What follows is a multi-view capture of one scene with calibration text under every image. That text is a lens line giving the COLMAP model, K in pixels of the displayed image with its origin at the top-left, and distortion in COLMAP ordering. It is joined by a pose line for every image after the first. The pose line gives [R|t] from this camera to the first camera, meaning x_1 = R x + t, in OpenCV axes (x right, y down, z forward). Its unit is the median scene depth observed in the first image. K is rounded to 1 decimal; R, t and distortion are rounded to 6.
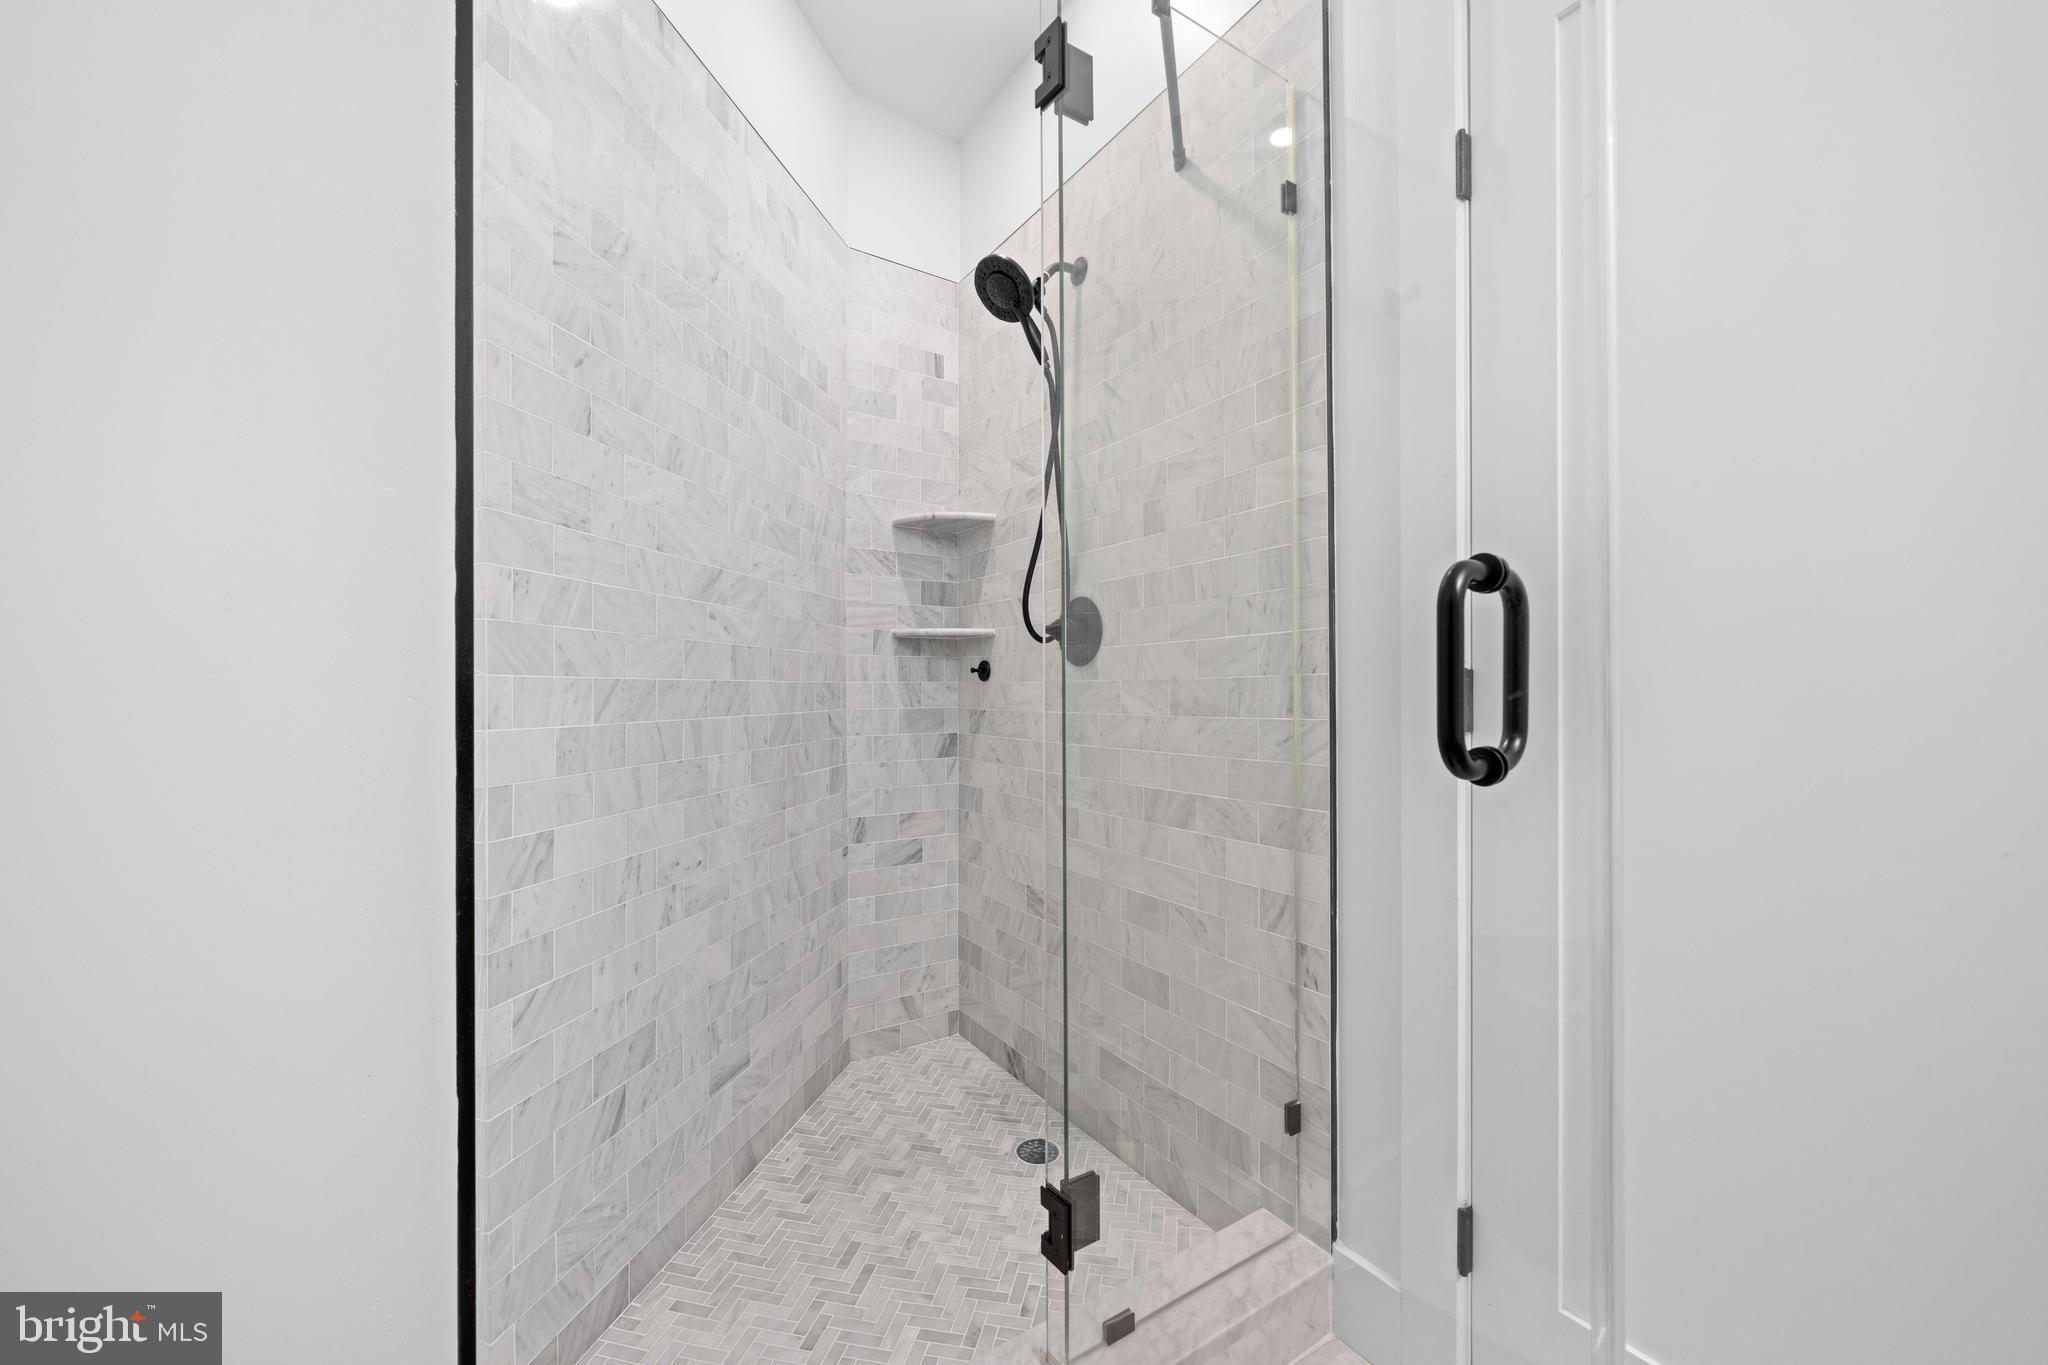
lens RADIAL K [[777.2, 0, 1021.3], [0, 777.2, 687.4], [0, 0, 1]] dist [0.001038, 0.000047]
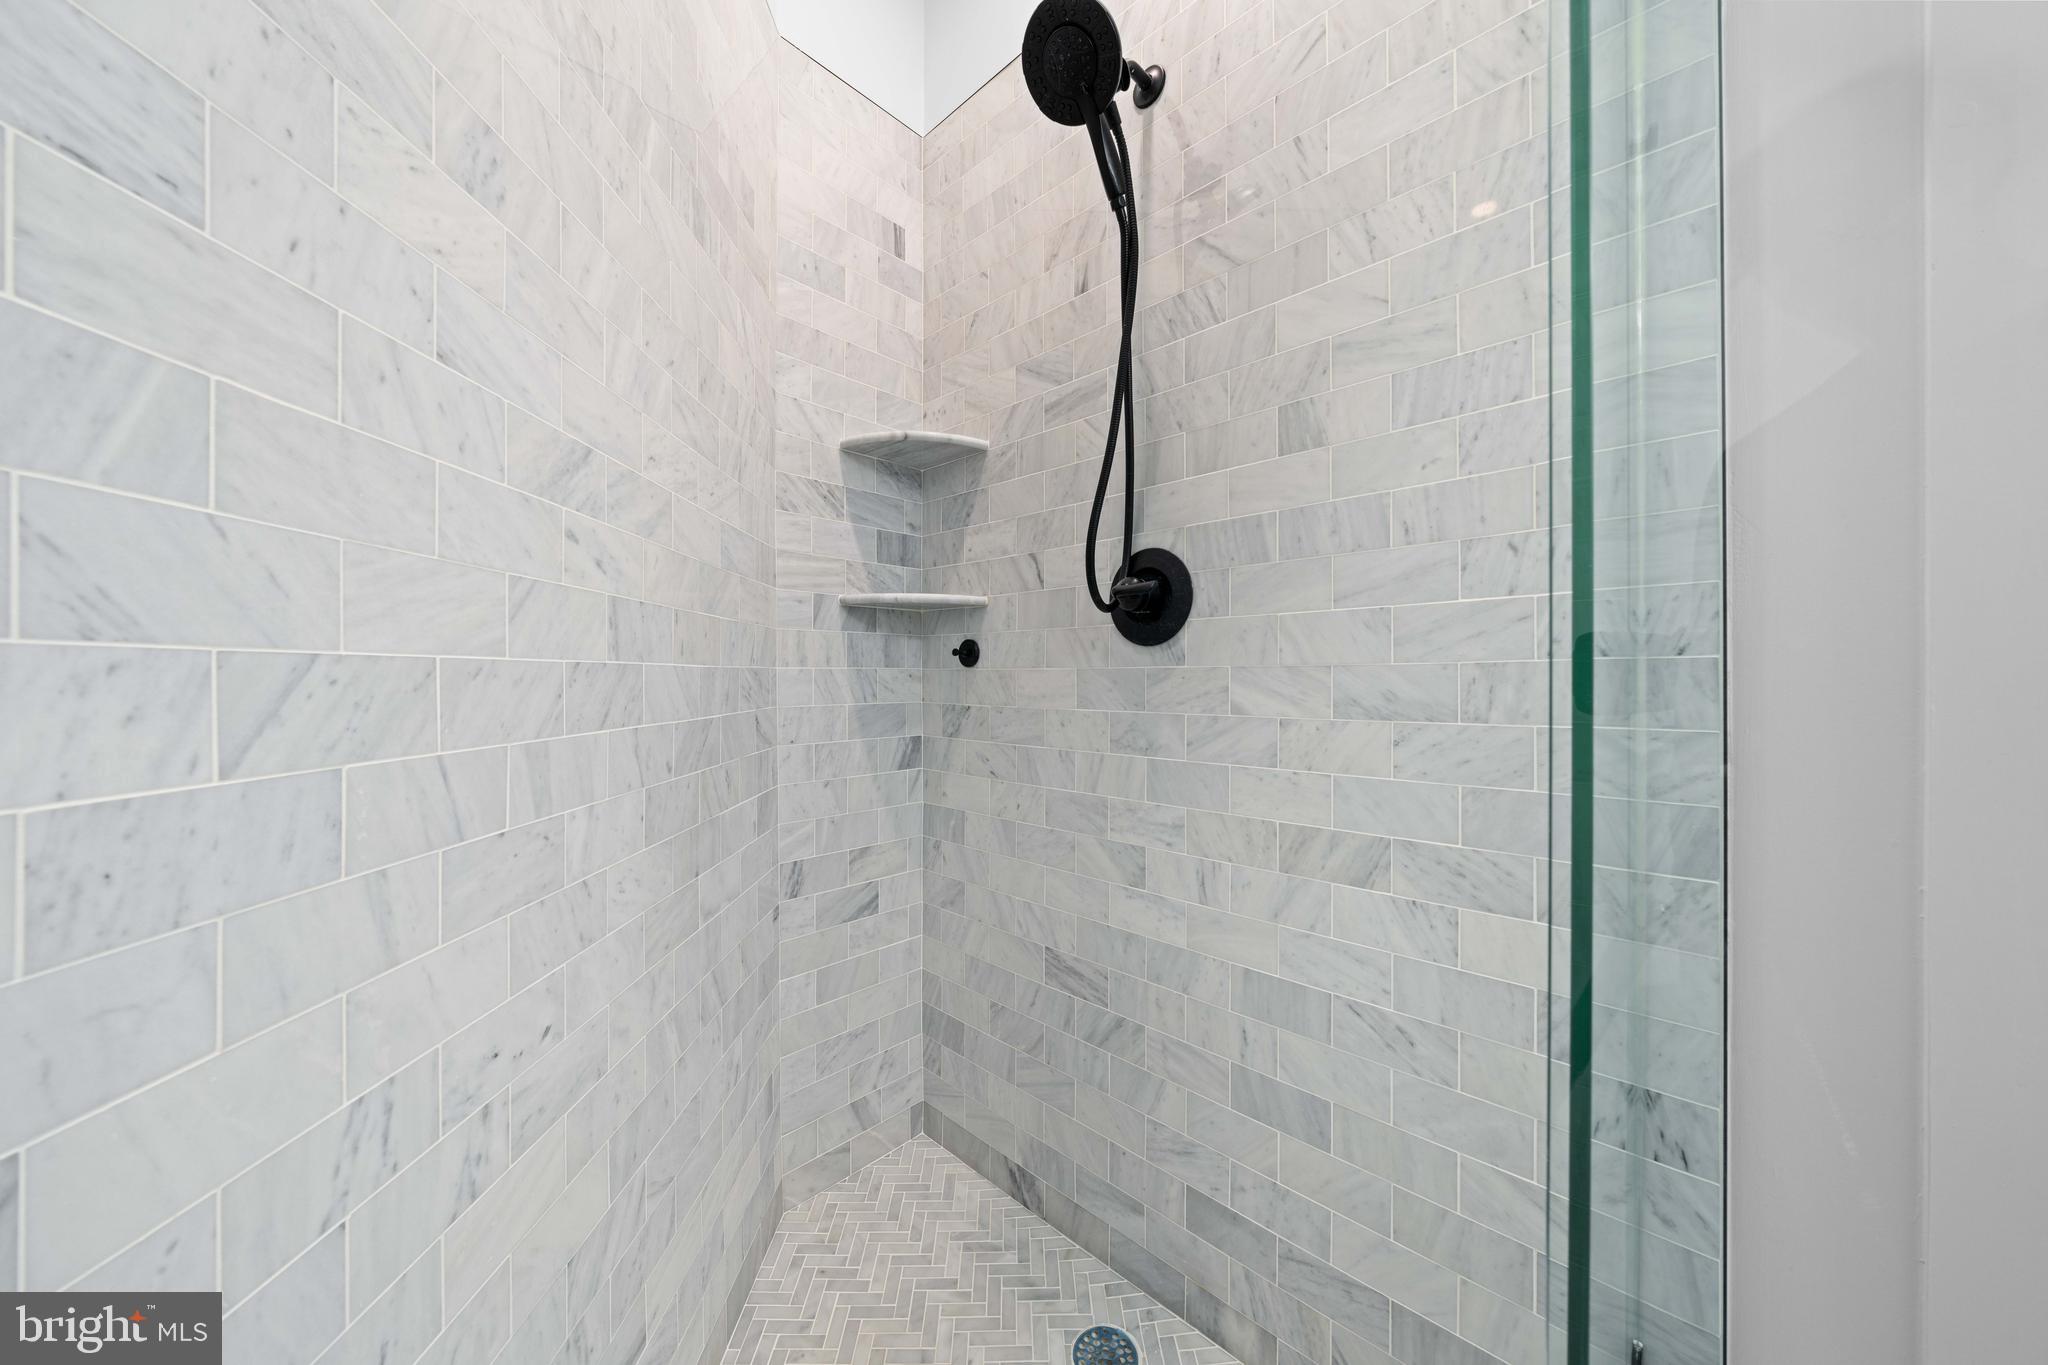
lens RADIAL K [[696.9, 0, 1027.8], [0, 696.9, 679.7], [0, 0, 1]] dist [-0.001810, -0.000080]
pose [[0.972384, 0.000640, 0.233385, -0.182219], [-0.002418, 0.999970, 0.007335, -0.001159], [-0.233374, -0.007697, 0.972357, 0.414888]]
